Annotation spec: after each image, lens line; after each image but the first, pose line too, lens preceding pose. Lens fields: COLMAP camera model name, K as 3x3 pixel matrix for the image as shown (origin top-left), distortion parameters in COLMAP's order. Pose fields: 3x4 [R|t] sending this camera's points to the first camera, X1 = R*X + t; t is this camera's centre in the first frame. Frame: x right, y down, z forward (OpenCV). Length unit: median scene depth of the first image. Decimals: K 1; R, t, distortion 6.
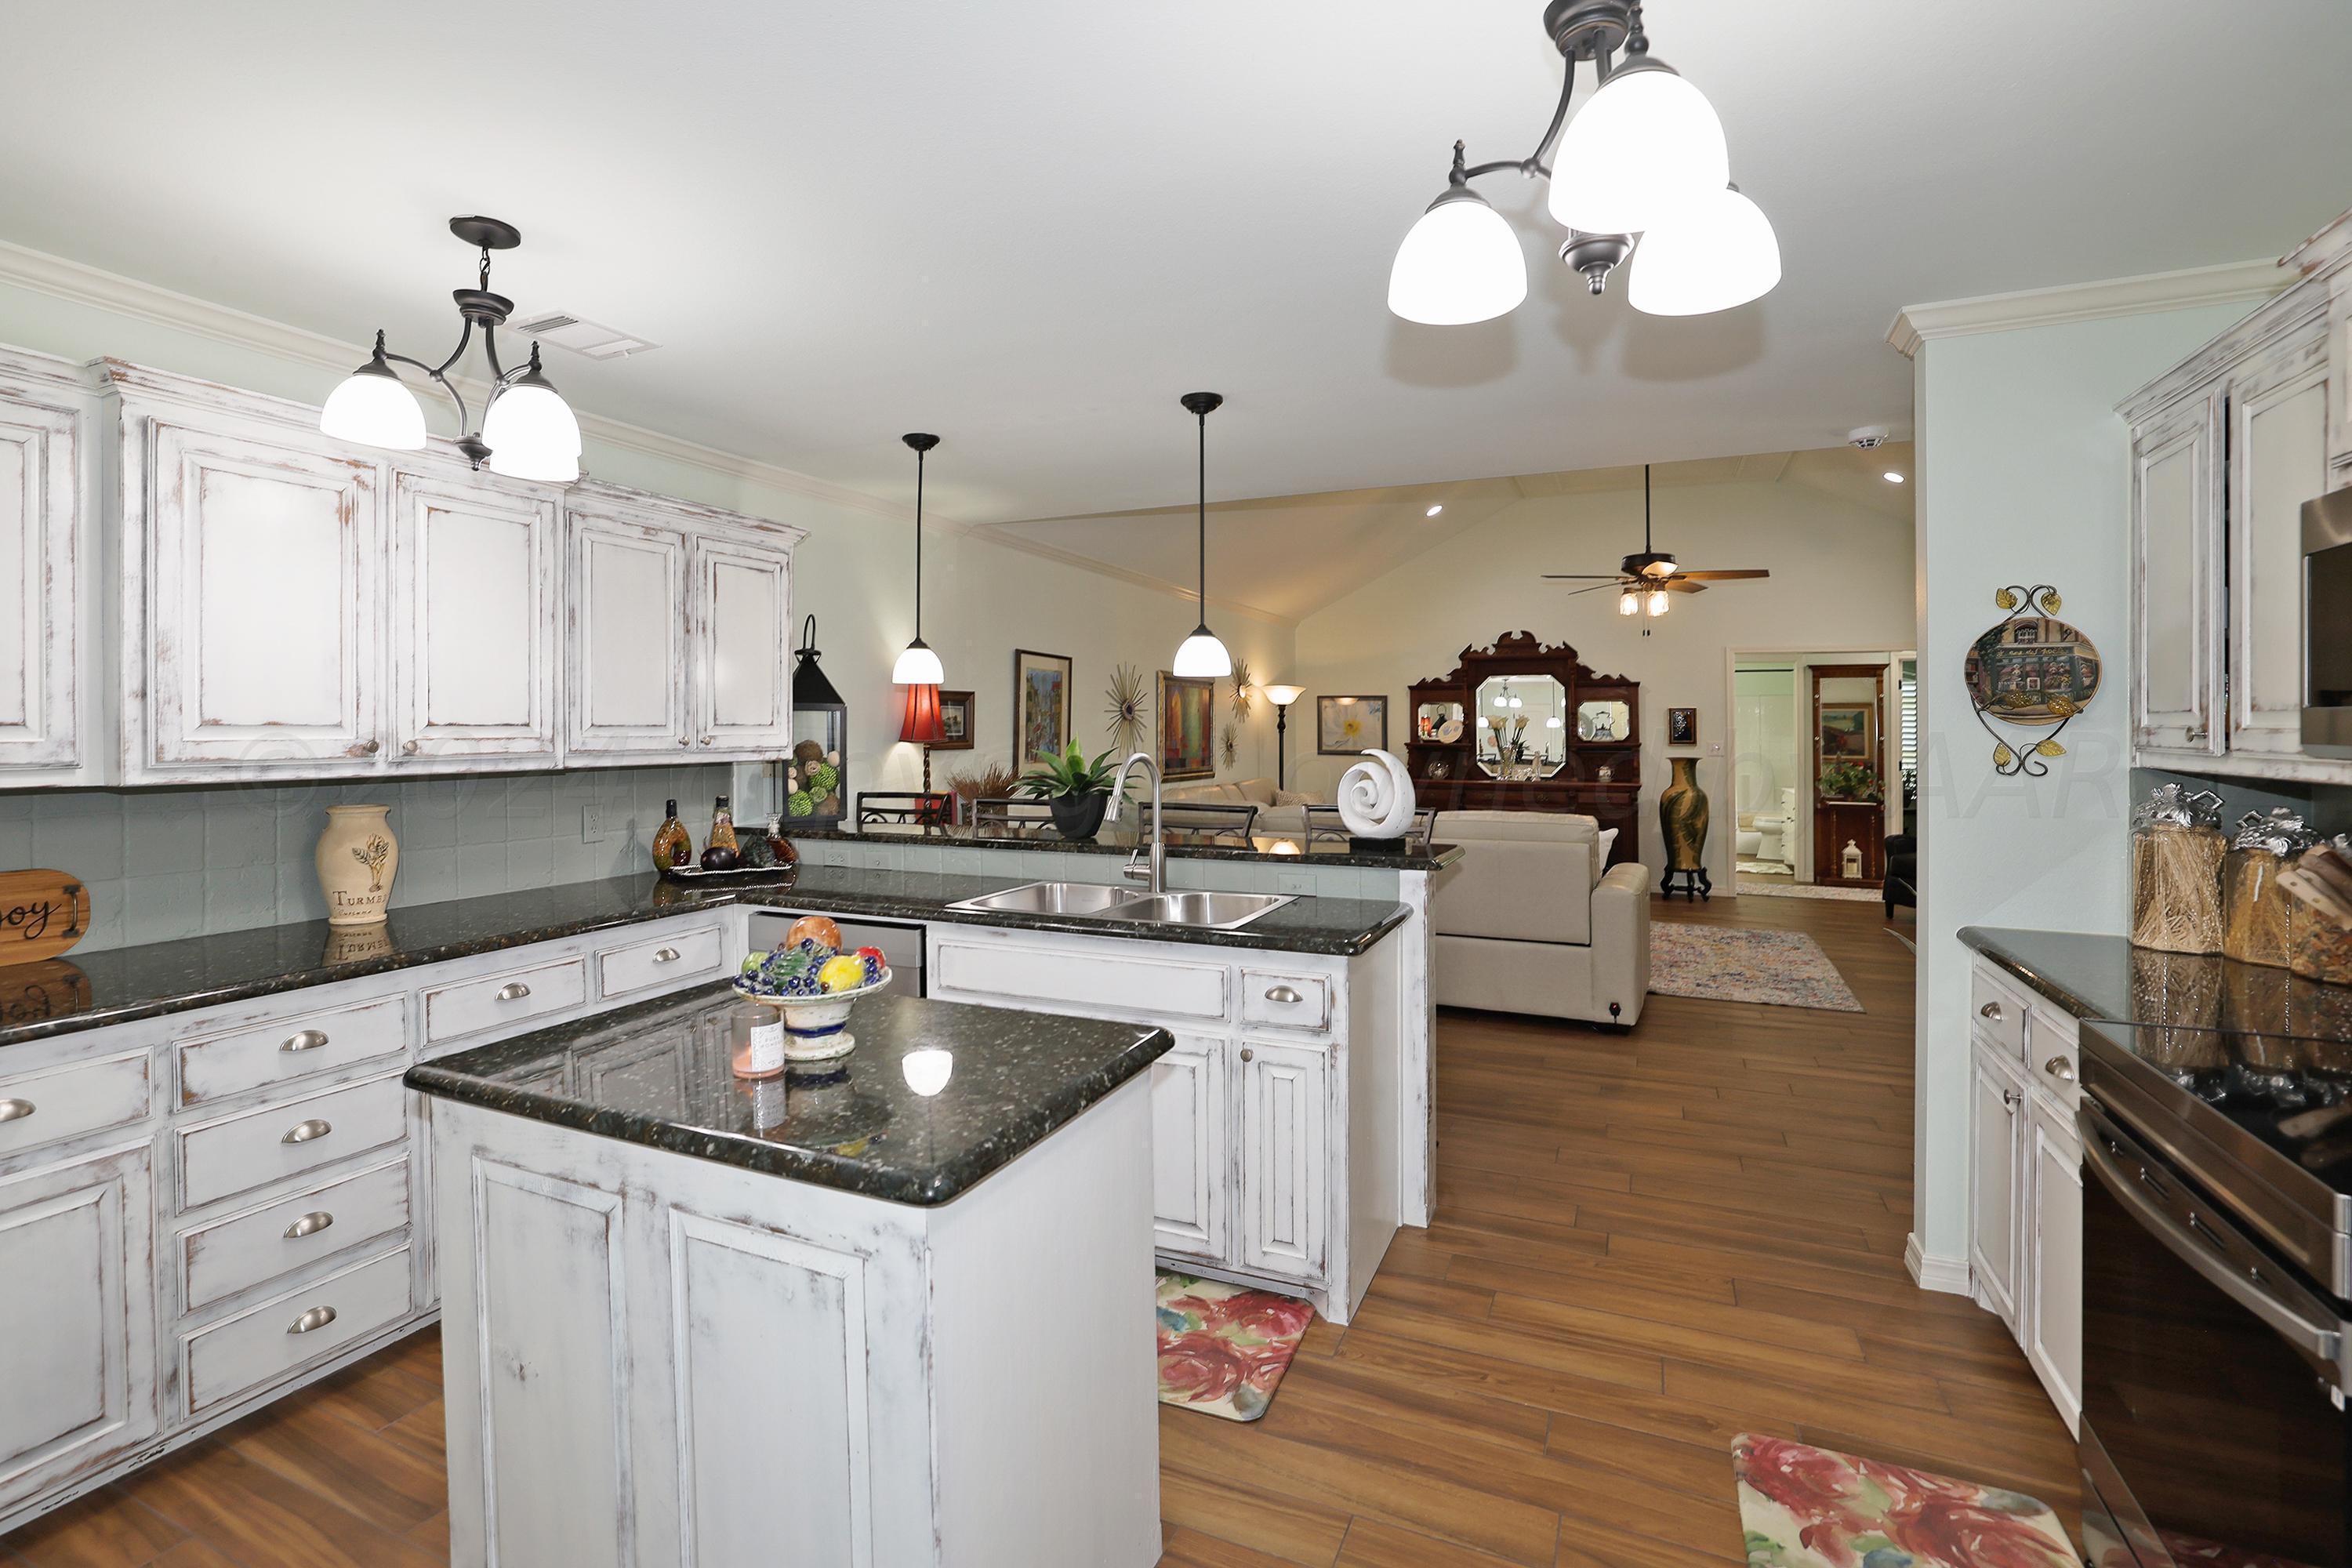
lens RADIAL K [[1075.7, 0, 1128.1], [0, 1075.7, 722.0], [0, 0, 1]] dist [-0.030473, 0.000015]
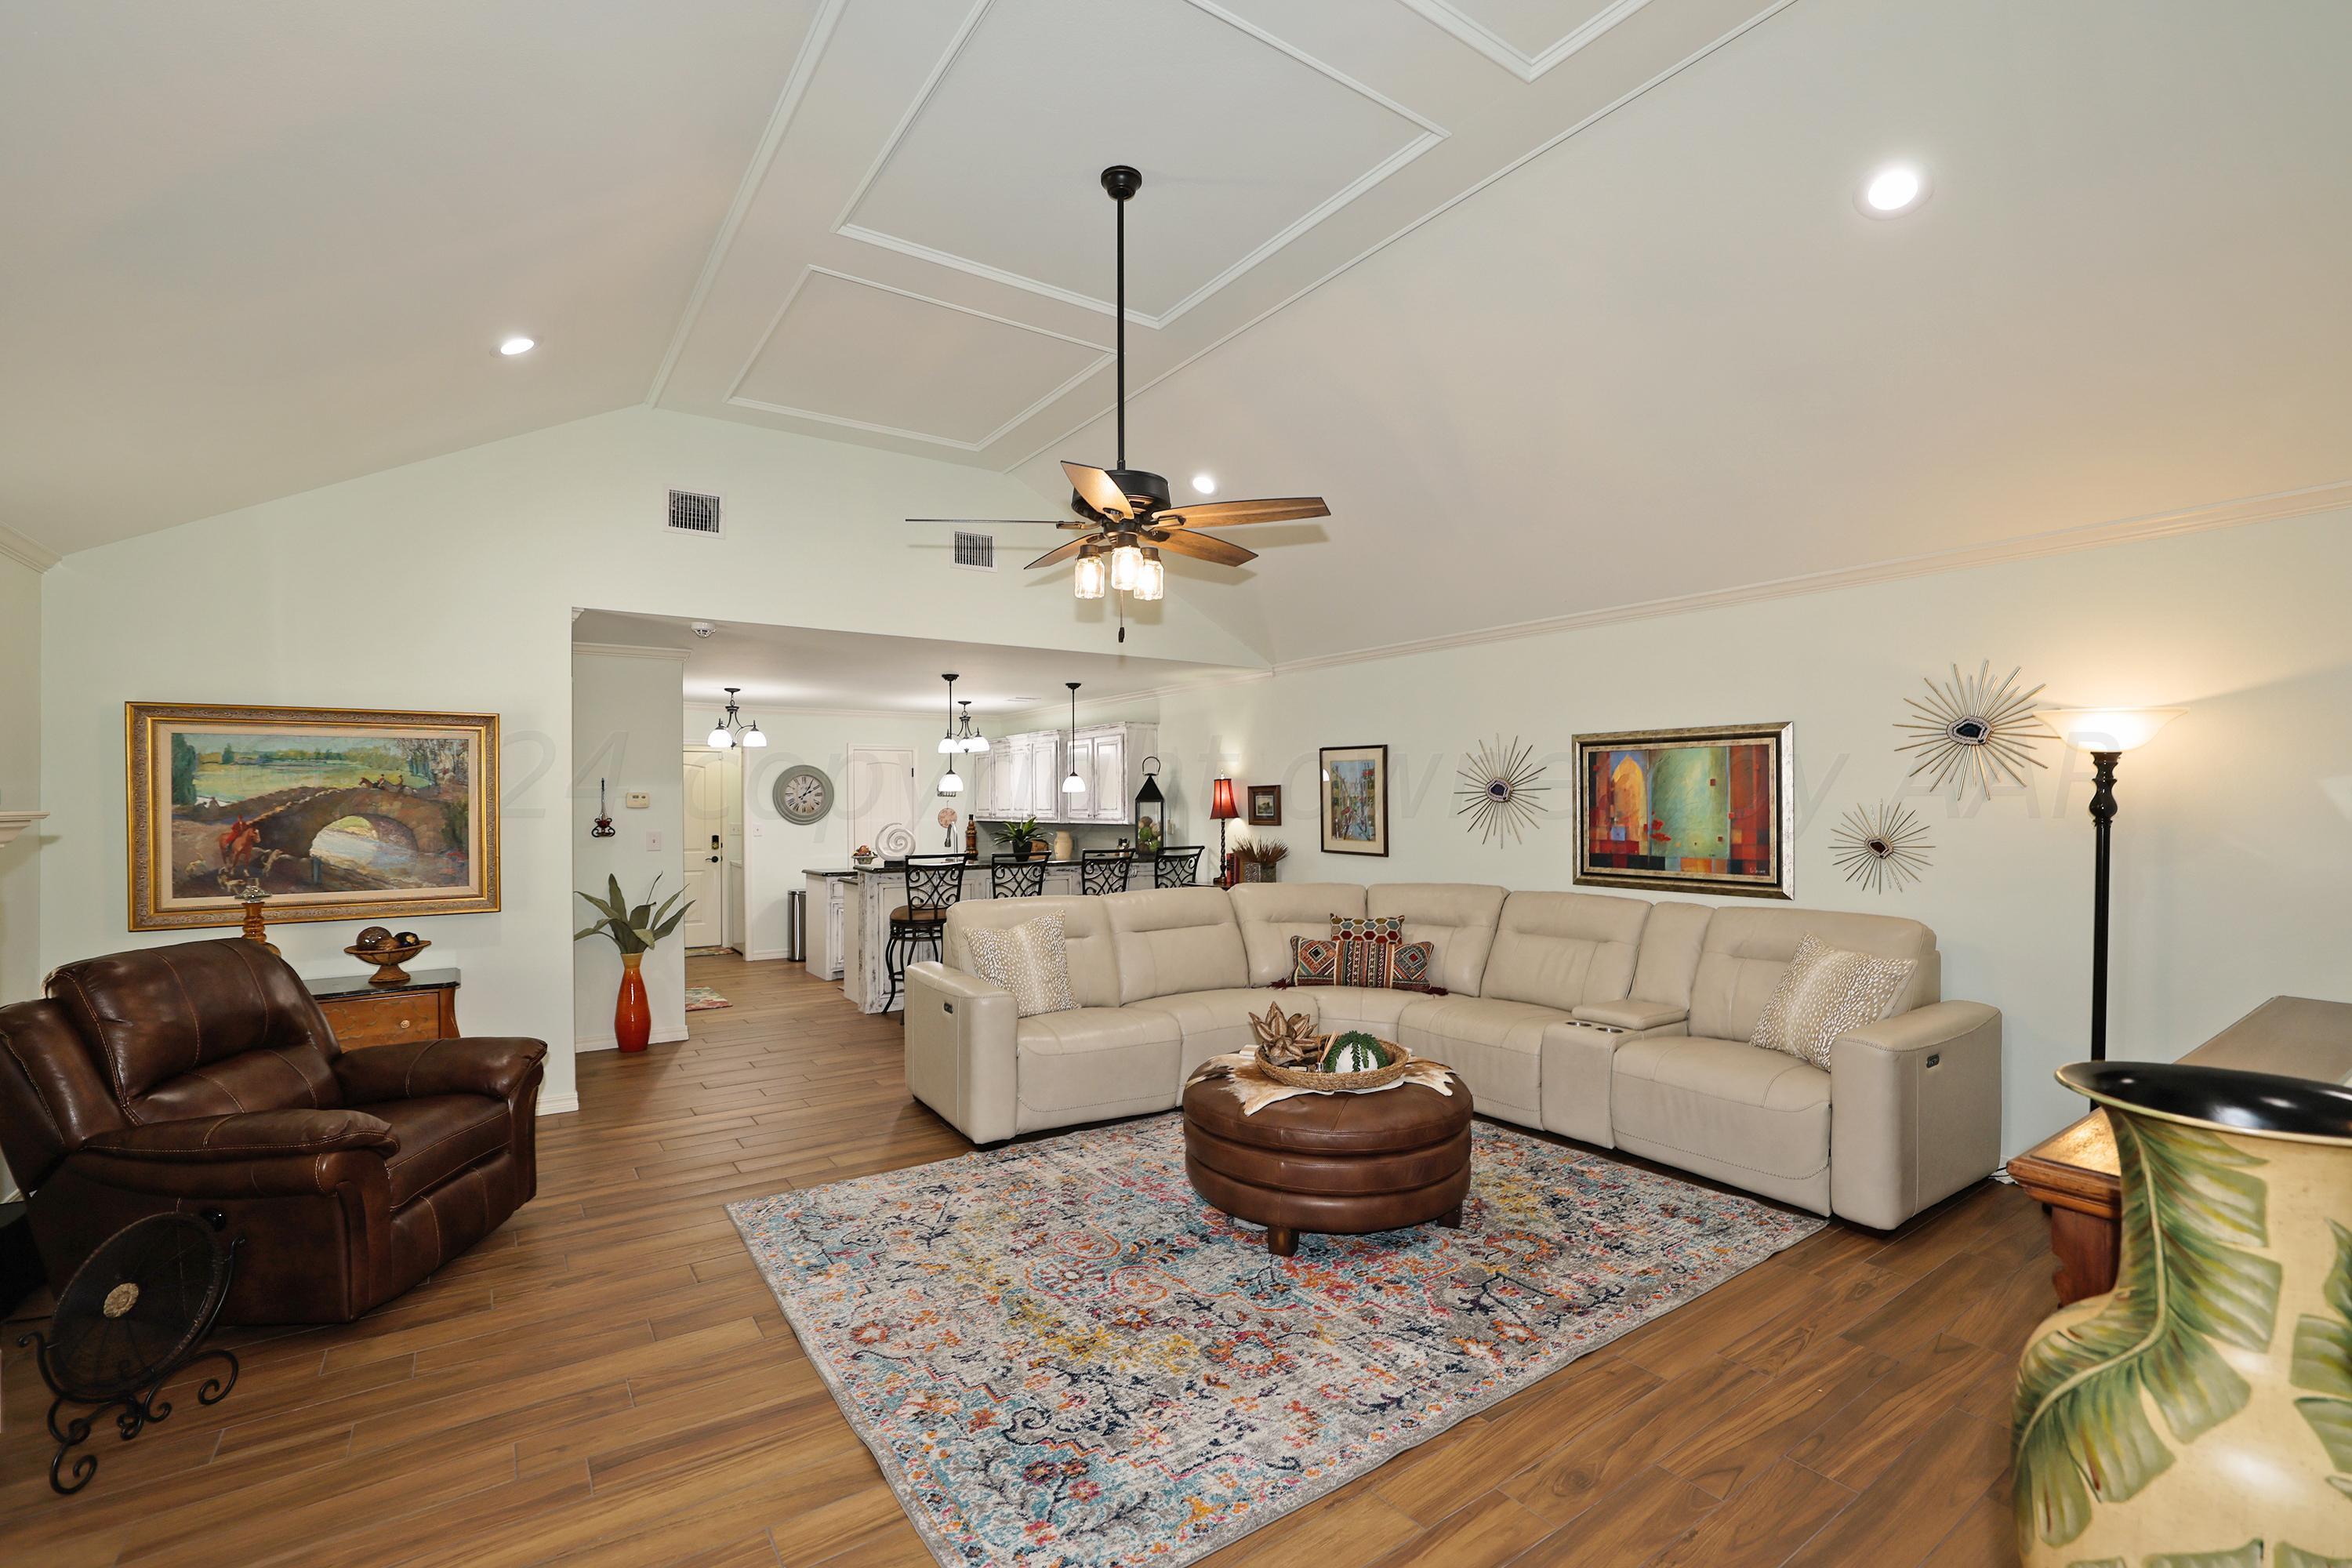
lens RADIAL K [[1048.7, 0, 1181.1], [0, 1048.7, 796.2], [0, 0, 1]] dist [-0.034769, 0.006578]
pose [[-0.489842, -0.004054, -0.871802, 0.659331], [0.010246, 0.999893, -0.010406, -0.000309], [0.871751, -0.014030, -0.489748, 0.922184]]
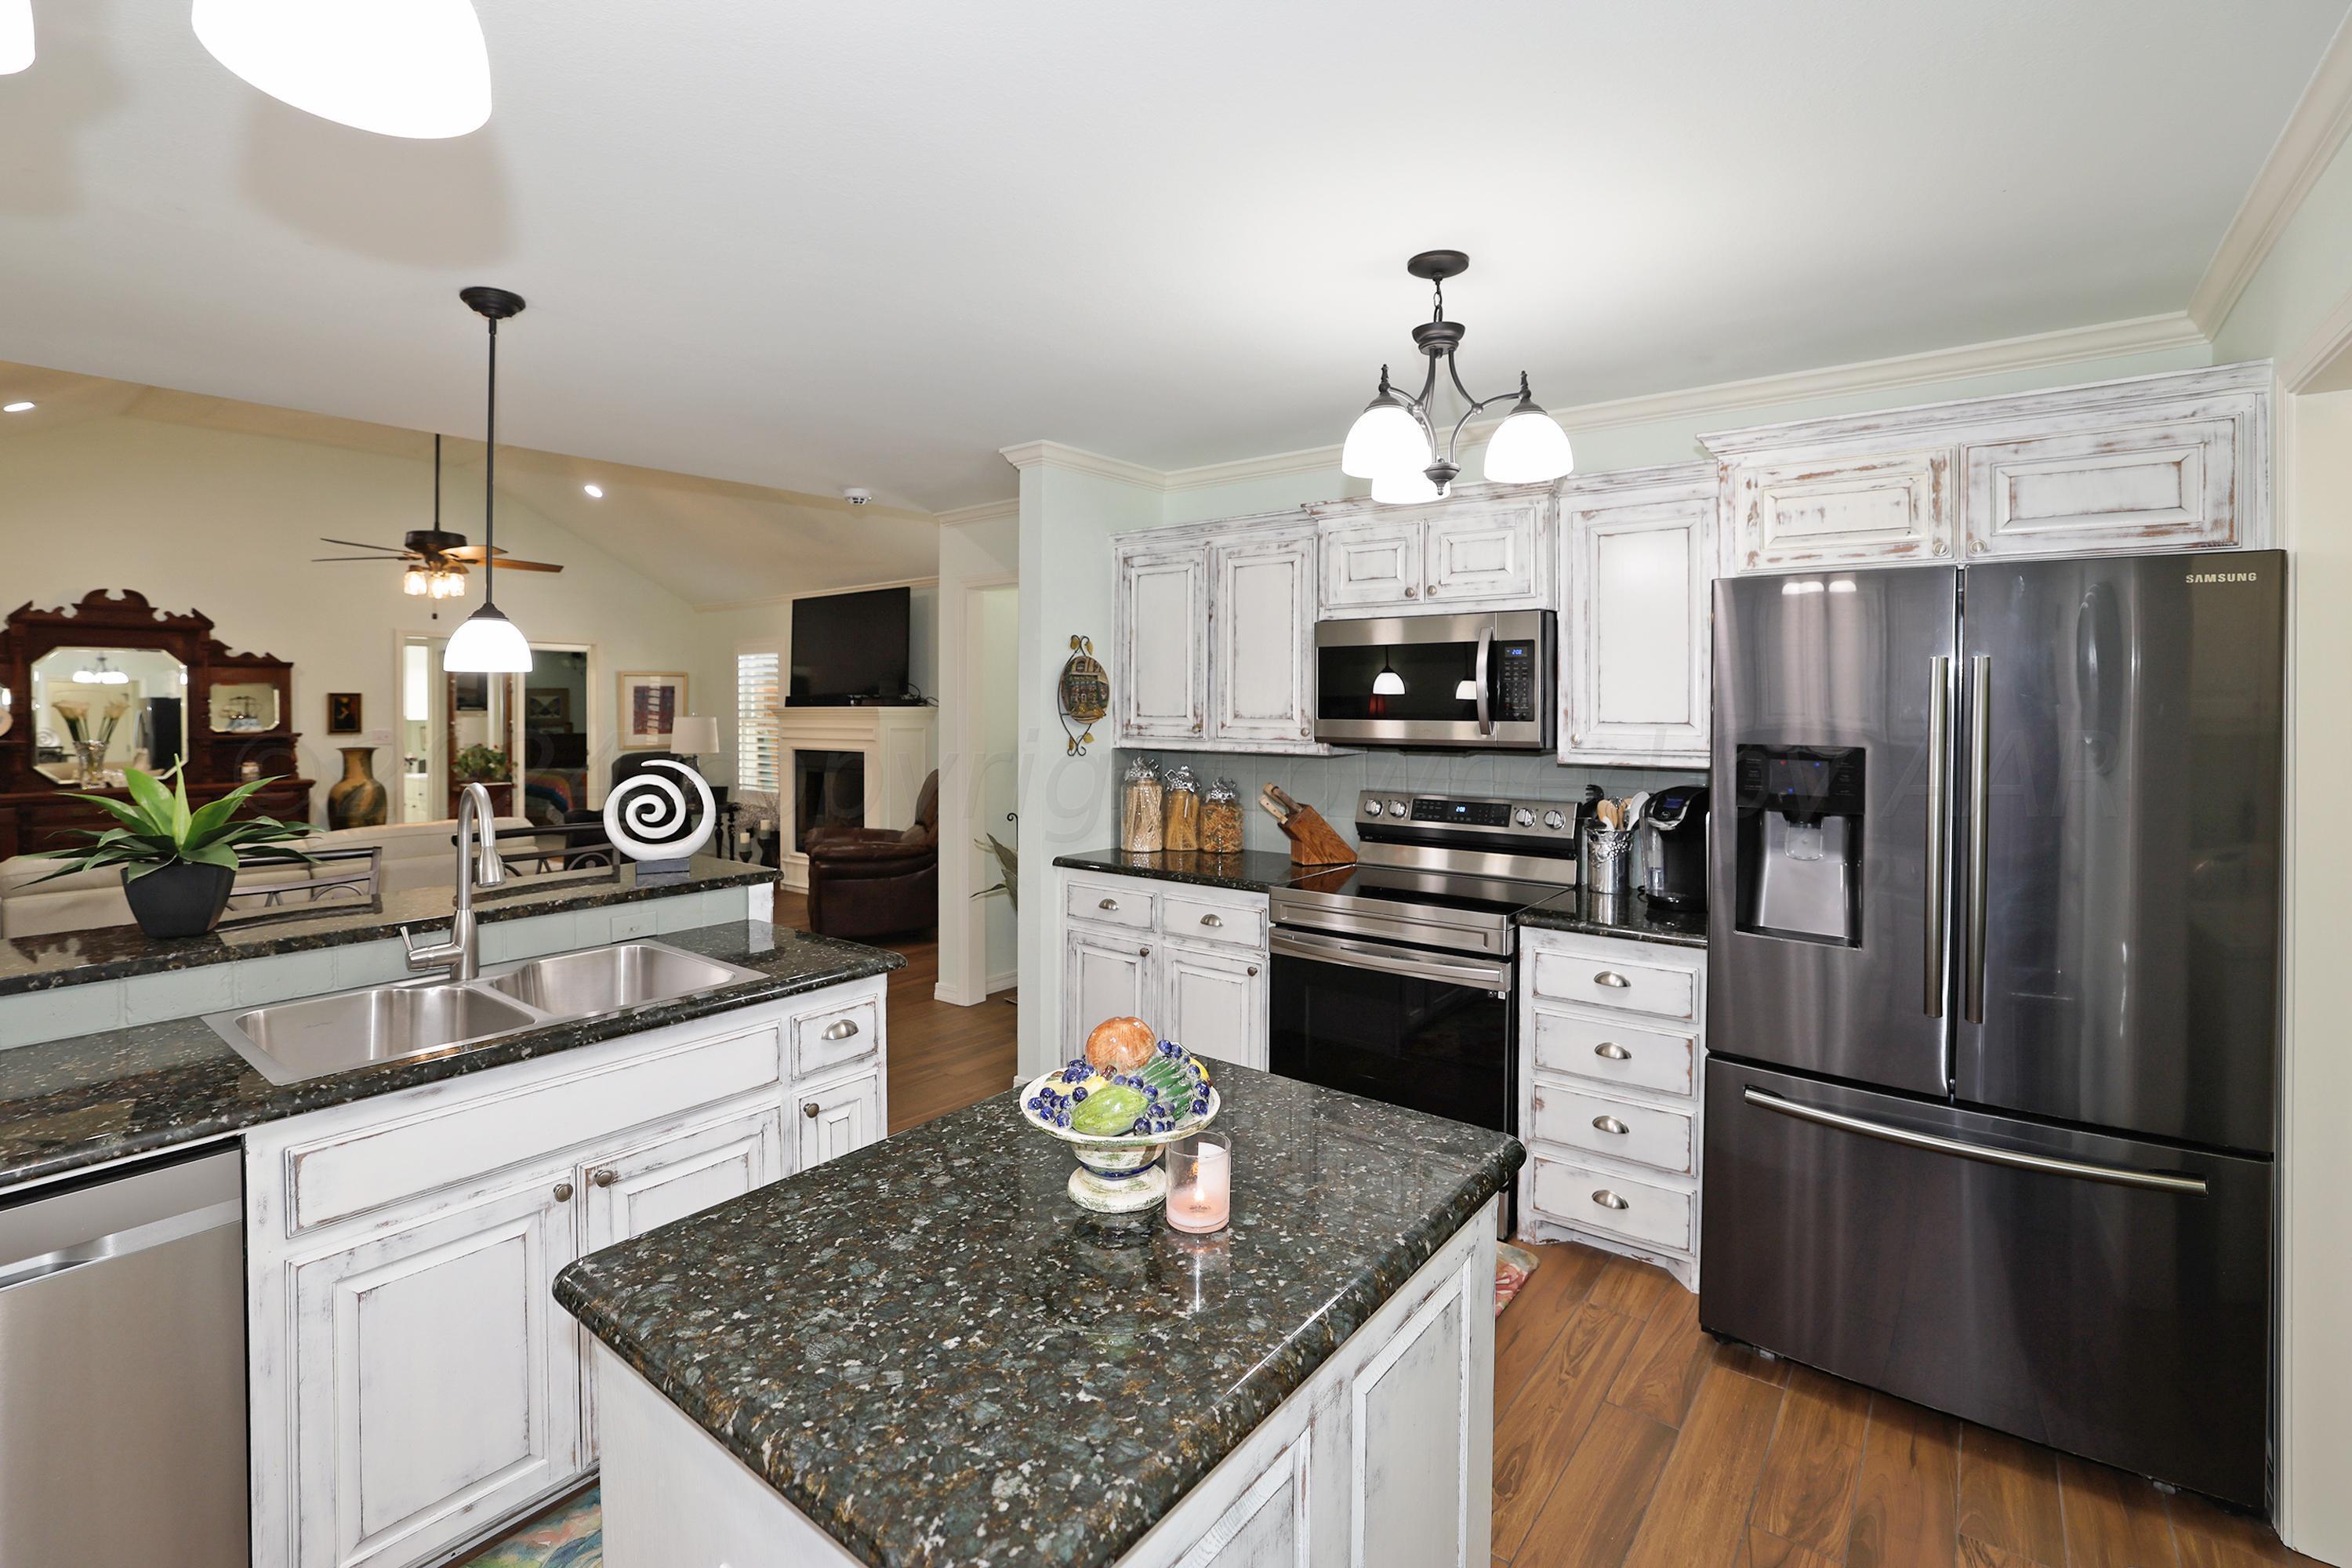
lens RADIAL K [[1048.7, 0, 1149.6], [0, 1048.7, 682.5], [0, 0, 1]] dist [-0.034769, 0.006578]
pose [[0.227656, 0.012165, 0.973666, -0.168831], [0.001320, 0.999917, -0.012801, -0.009784], [-0.973741, 0.004200, 0.227621, 0.136546]]
